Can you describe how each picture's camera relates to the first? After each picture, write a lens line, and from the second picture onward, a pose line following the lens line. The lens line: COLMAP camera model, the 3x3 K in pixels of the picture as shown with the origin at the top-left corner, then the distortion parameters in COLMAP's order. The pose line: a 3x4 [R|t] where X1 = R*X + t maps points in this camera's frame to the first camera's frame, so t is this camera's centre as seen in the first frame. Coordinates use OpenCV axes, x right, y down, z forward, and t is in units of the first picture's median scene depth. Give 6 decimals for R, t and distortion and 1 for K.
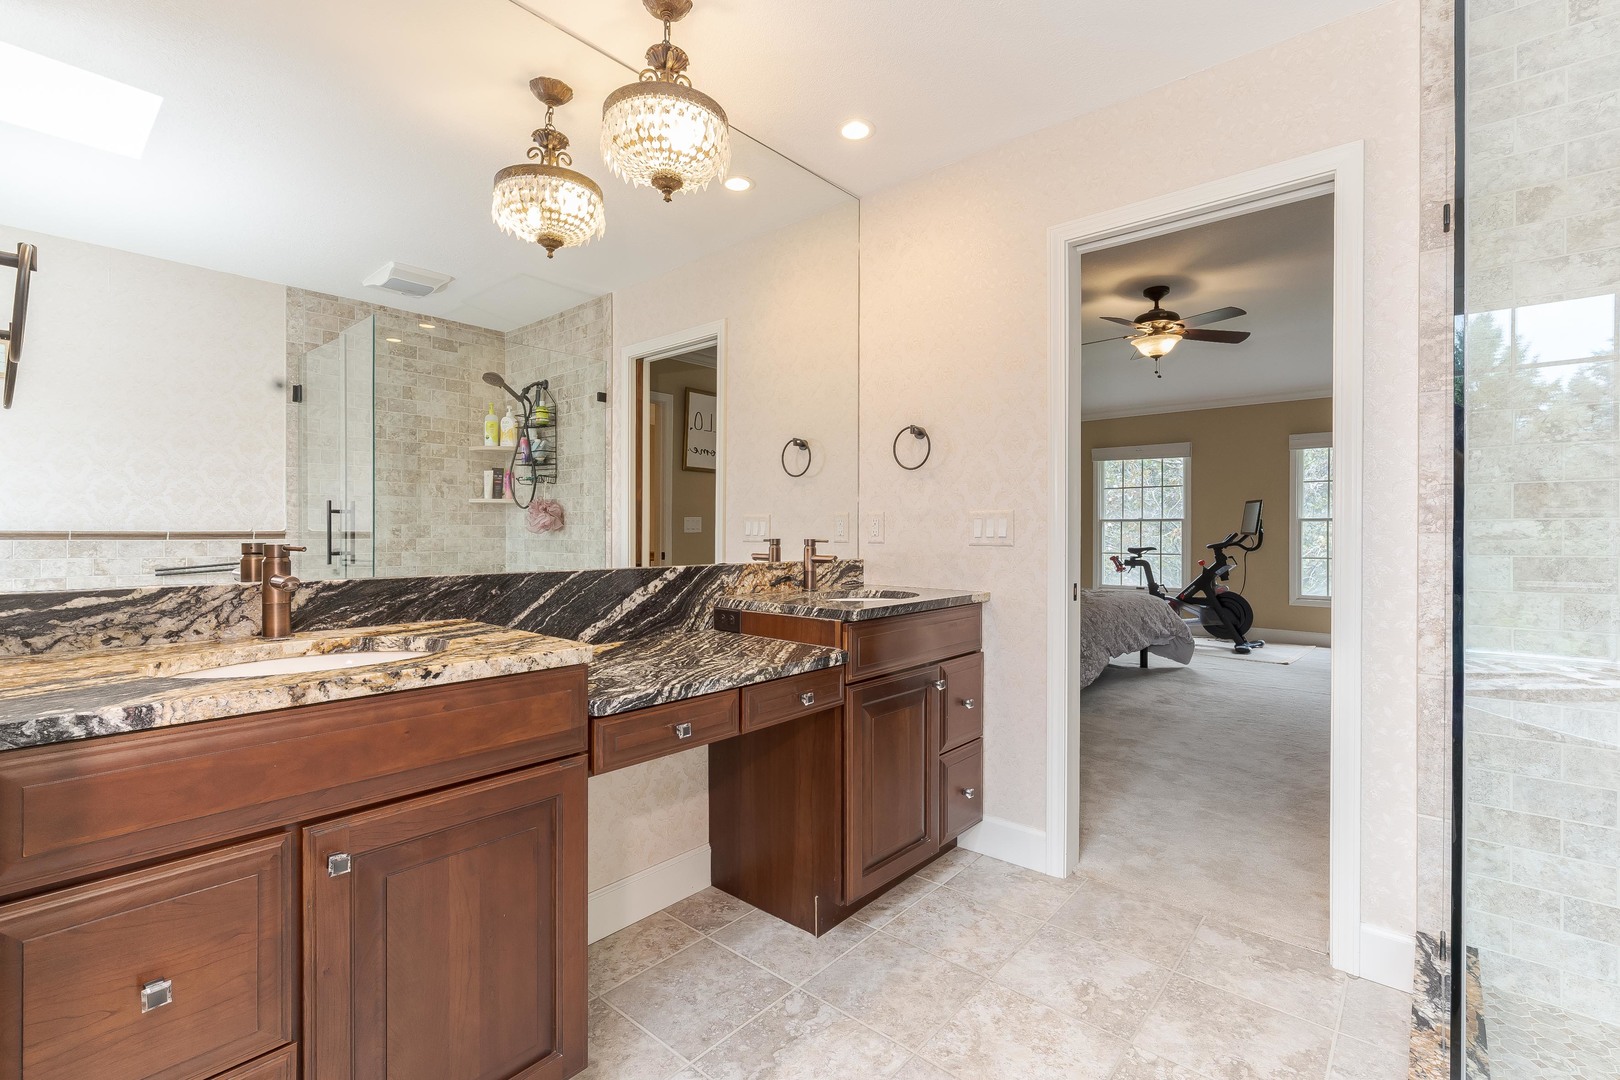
lens RADIAL K [[724.0, 0, 806.7], [0, 724.0, 536.8], [0, 0, 1]] dist [-0.003588, -0.000470]
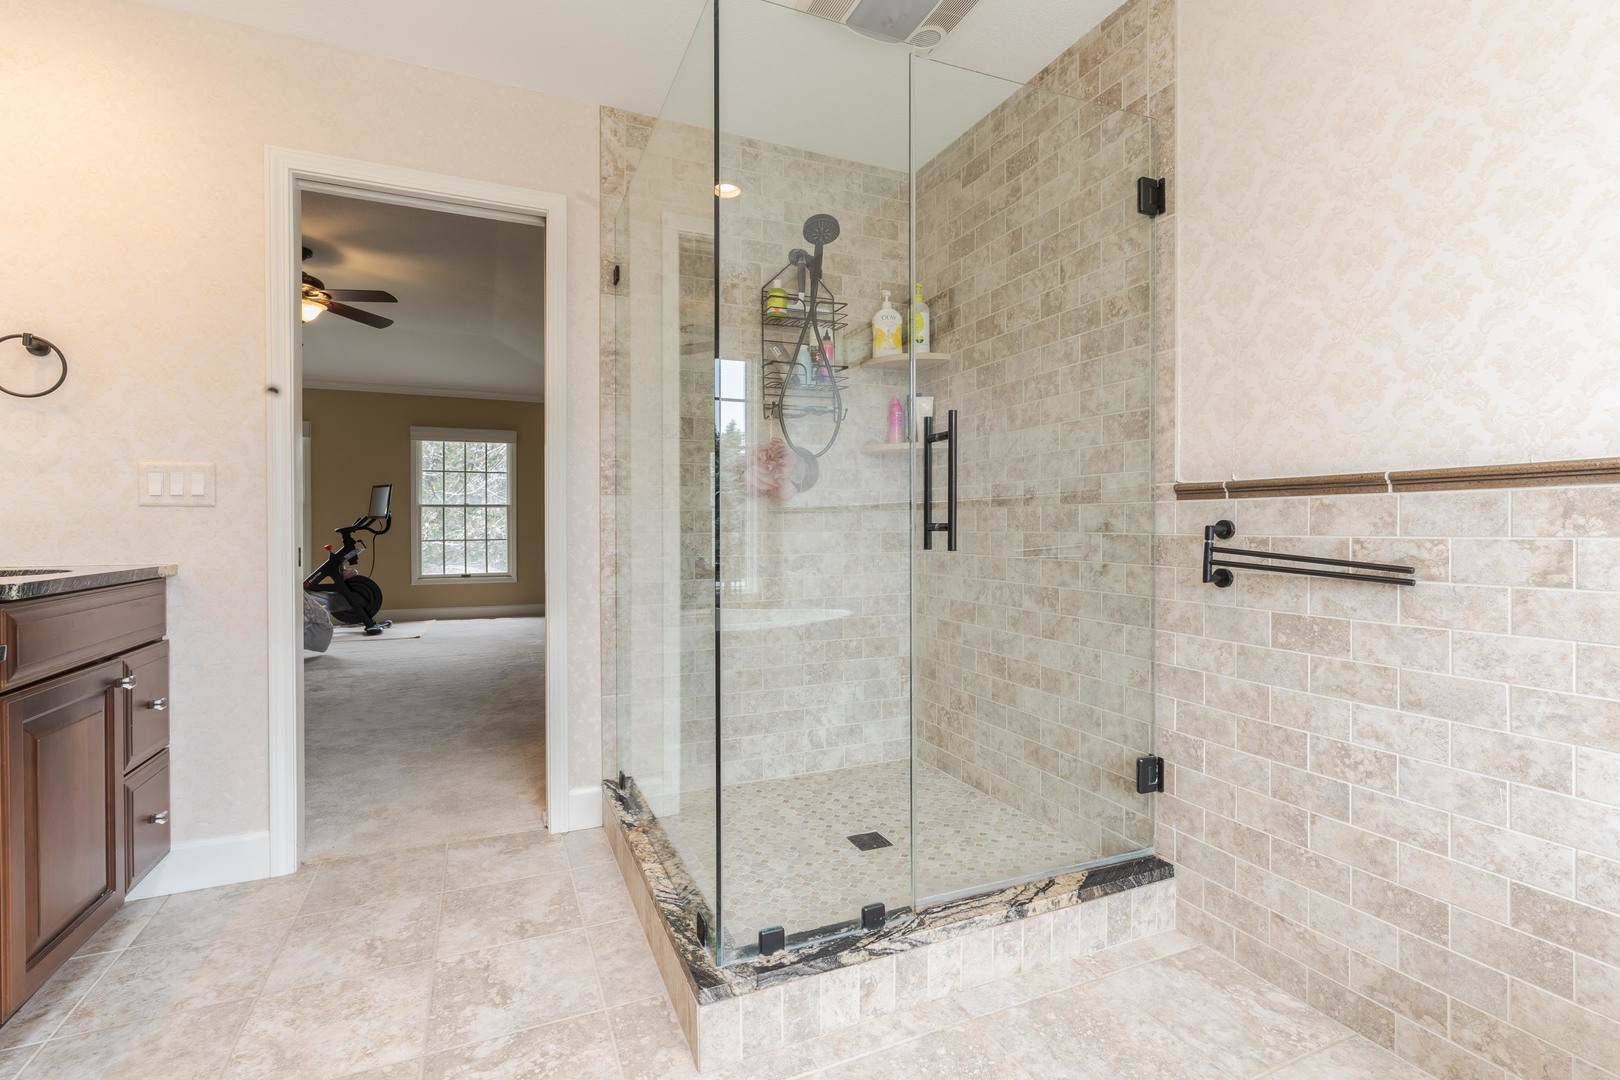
lens RADIAL K [[724.0, 0, 809.2], [0, 724.0, 528.1], [0, 0, 1]] dist [-0.003588, -0.000470]
pose [[0.432265, -0.007888, 0.901712, -0.170271], [0.008067, 0.999956, 0.004880, 0.039473], [-0.901711, 0.005165, 0.432309, 0.022746]]
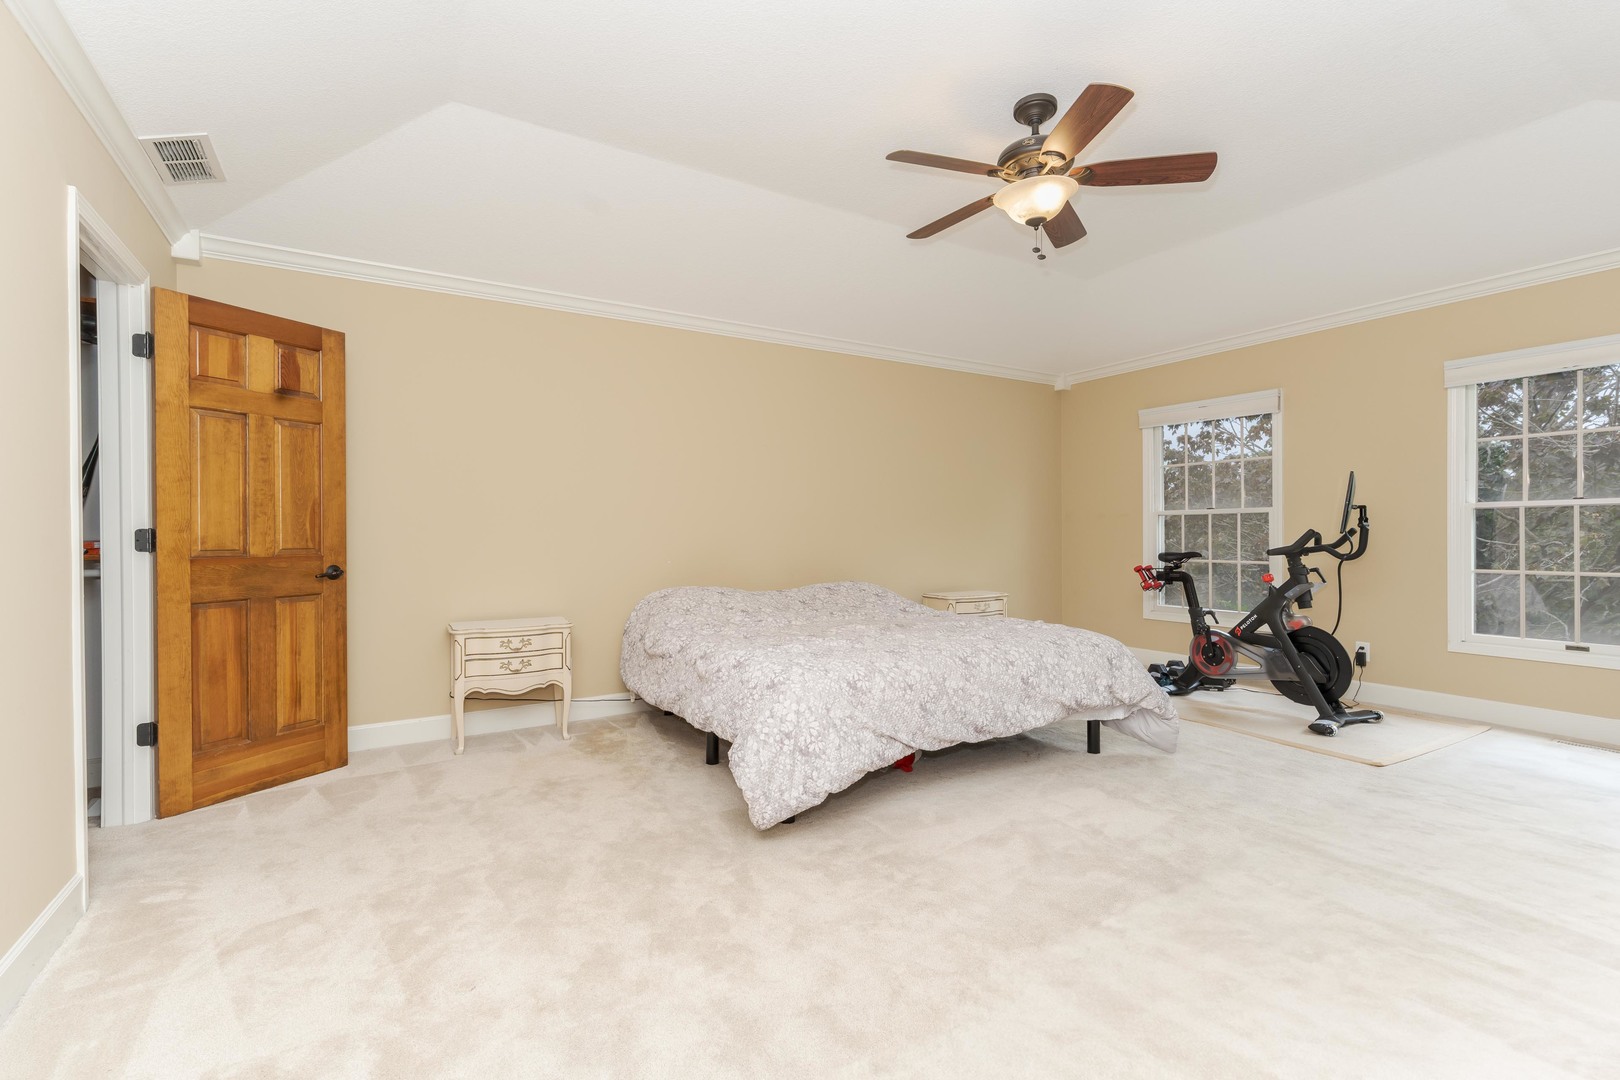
lens RADIAL K [[724.0, 0, 805.7], [0, 724.0, 533.7], [0, 0, 1]] dist [-0.003588, -0.000470]
pose [[0.953363, 0.002803, -0.301813, 1.338743], [-0.005317, 0.999958, -0.007510, 0.016721], [0.301779, 0.008764, 0.953338, 1.083278]]
